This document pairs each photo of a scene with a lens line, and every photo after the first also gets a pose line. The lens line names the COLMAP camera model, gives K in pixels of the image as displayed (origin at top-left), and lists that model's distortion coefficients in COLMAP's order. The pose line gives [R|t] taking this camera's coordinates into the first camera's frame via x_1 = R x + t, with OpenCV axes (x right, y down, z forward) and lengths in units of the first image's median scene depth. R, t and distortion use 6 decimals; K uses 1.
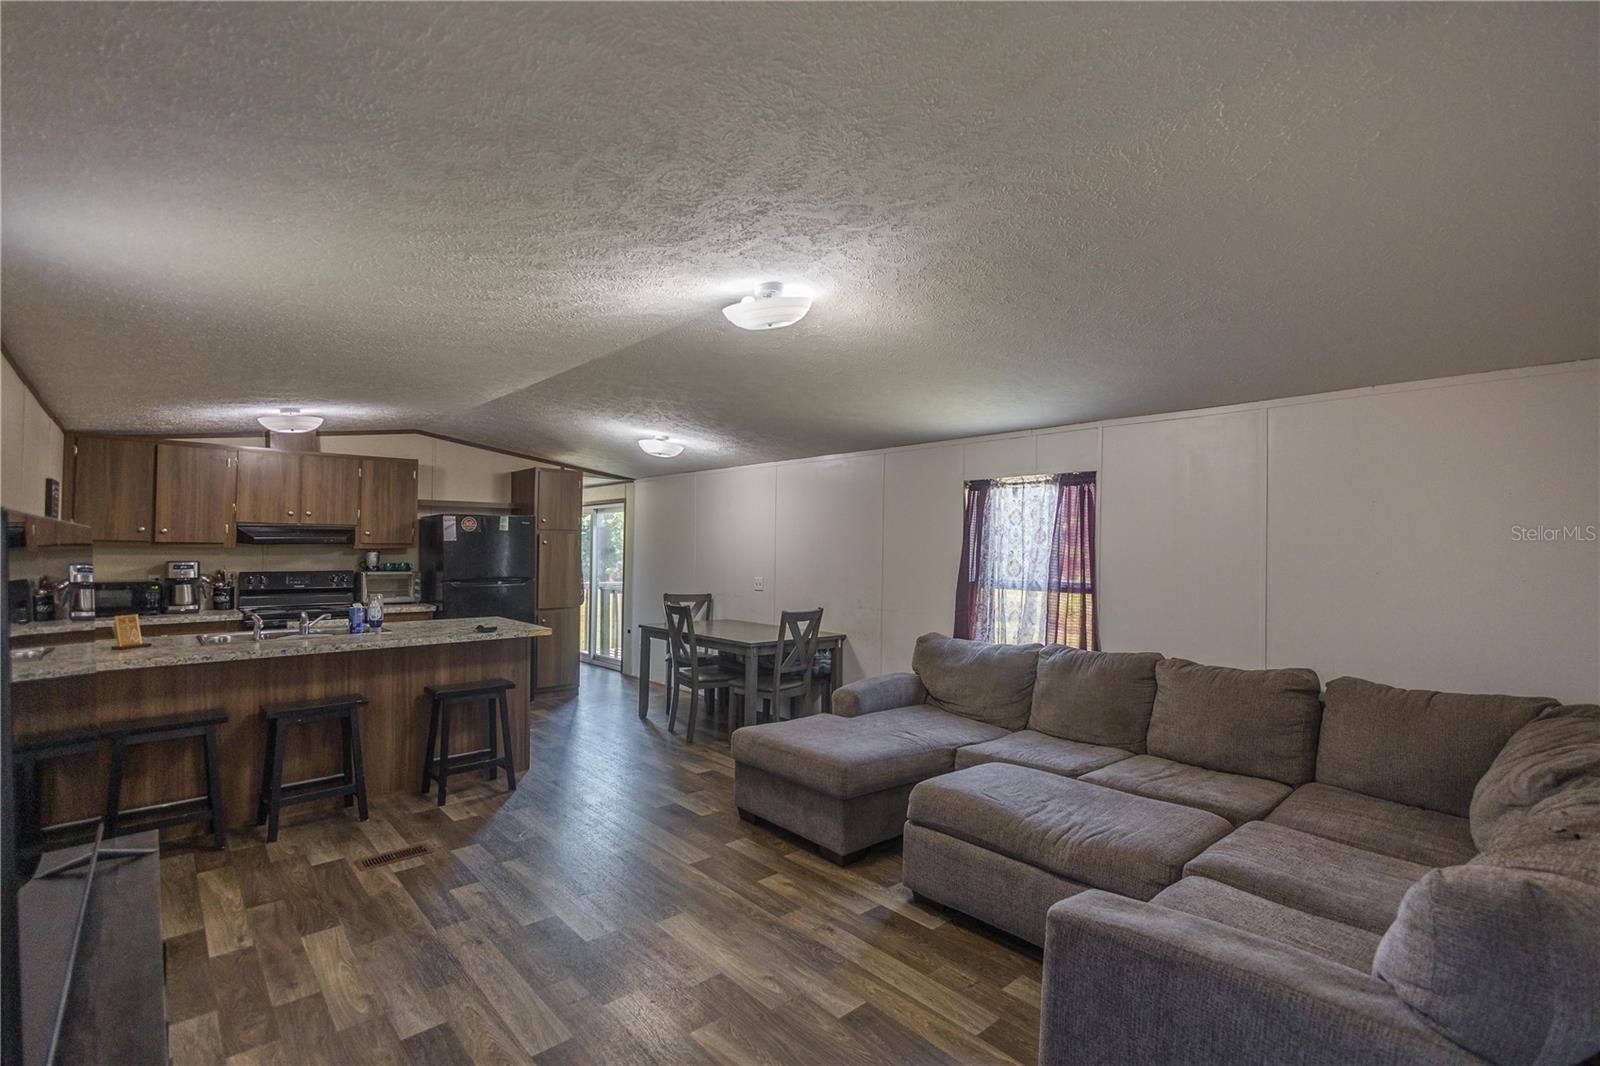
lens RADIAL K [[740.1, 0, 808.9], [0, 740.1, 519.5], [0, 0, 1]] dist [0.002317, 0.000417]
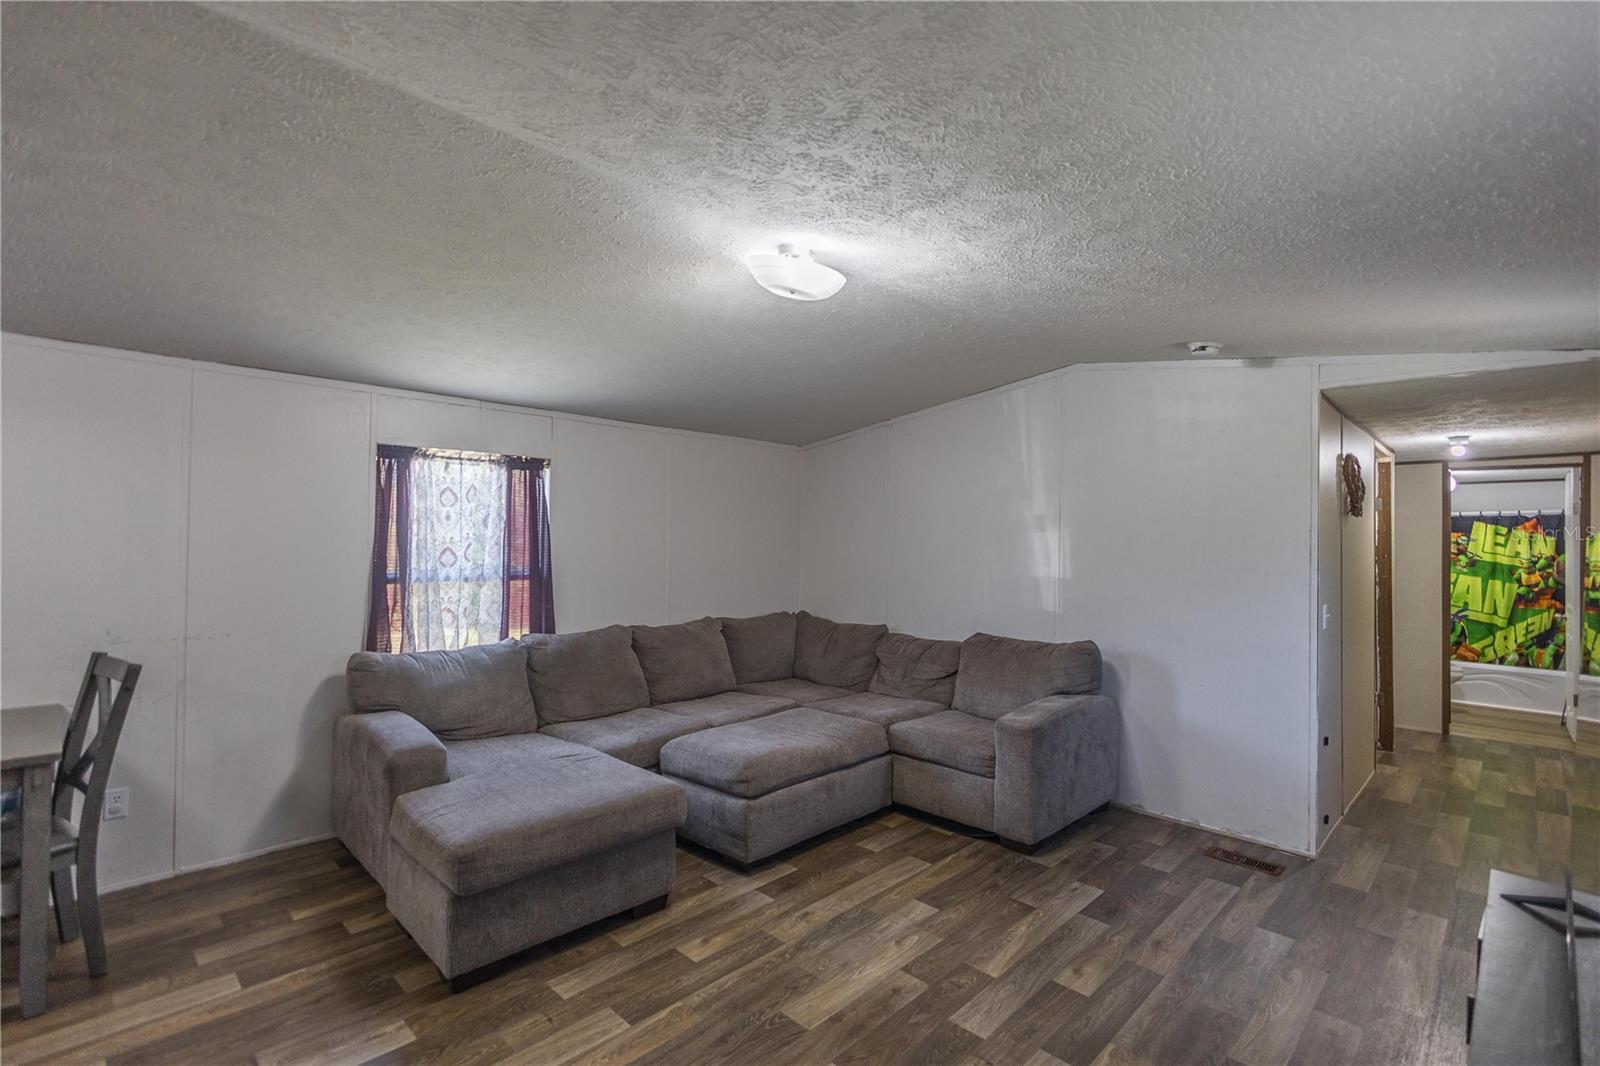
lens RADIAL K [[736.8, 0, 800.0], [0, 736.8, 533.0], [0, 0, 1]] dist [0.001528, -0.000413]
pose [[-0.058876, -0.004255, 0.998256, -0.963973], [-0.047436, 0.998873, 0.001460, 0.027518], [-0.997138, -0.047268, -0.059012, 1.072767]]
